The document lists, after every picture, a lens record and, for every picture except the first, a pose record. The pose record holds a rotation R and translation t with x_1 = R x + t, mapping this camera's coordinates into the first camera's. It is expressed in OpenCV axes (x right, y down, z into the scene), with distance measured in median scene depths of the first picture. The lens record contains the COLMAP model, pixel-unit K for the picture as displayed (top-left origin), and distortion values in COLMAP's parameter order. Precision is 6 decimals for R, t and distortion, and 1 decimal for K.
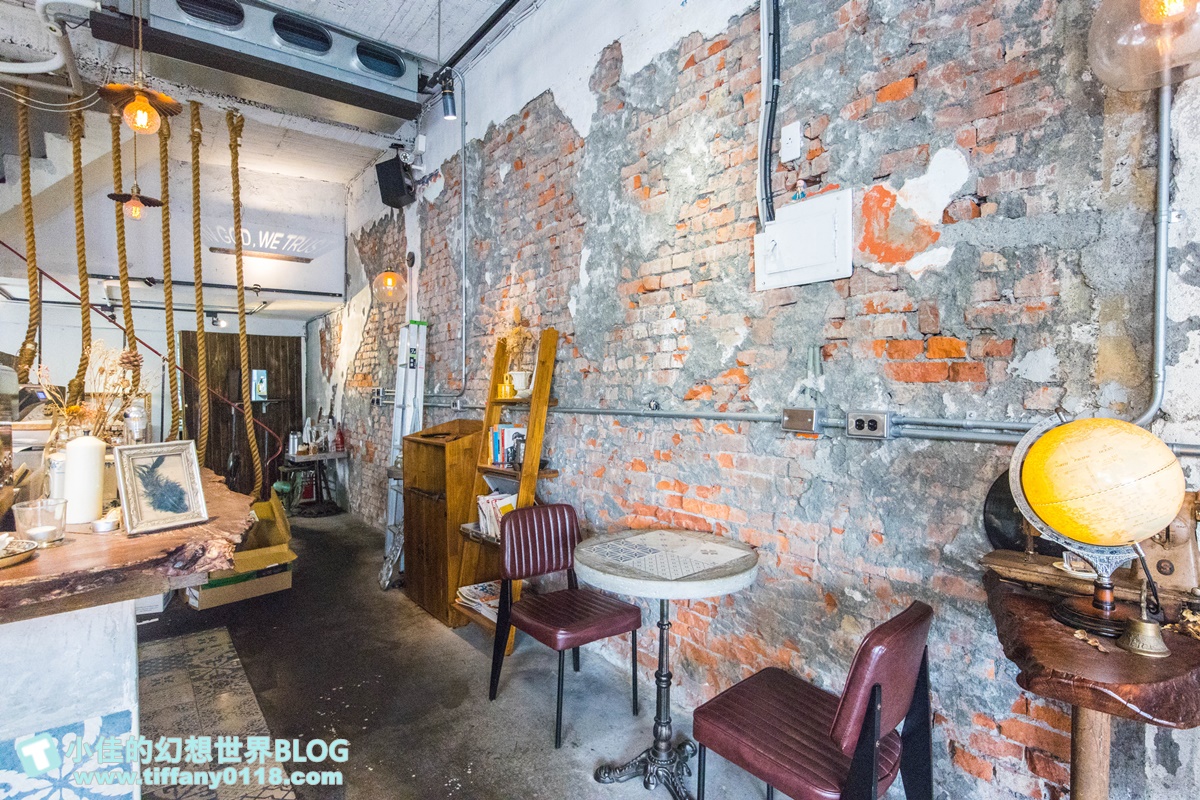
lens RADIAL K [[600.6, 0, 608.1], [0, 600.6, 400.1], [0, 0, 1]] dist [-0.006642, -0.000677]
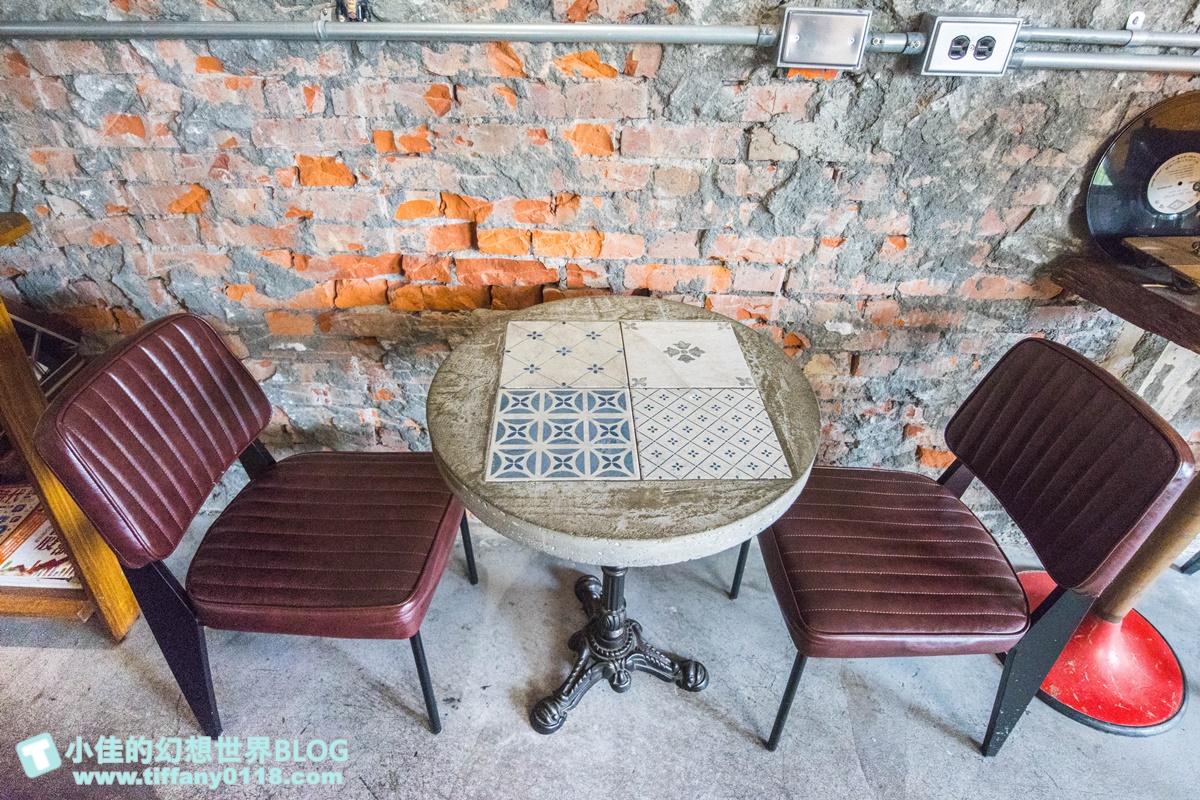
lens RADIAL K [[621.8, 0, 608.3], [0, 621.8, 396.4], [0, 0, 1]] dist [-0.006704, -0.001045]
pose [[0.645721, -0.454280, 0.613737, -0.117327], [0.002577, 0.805062, 0.593185, -0.017035], [-0.763569, -0.381451, 0.521016, 0.408951]]
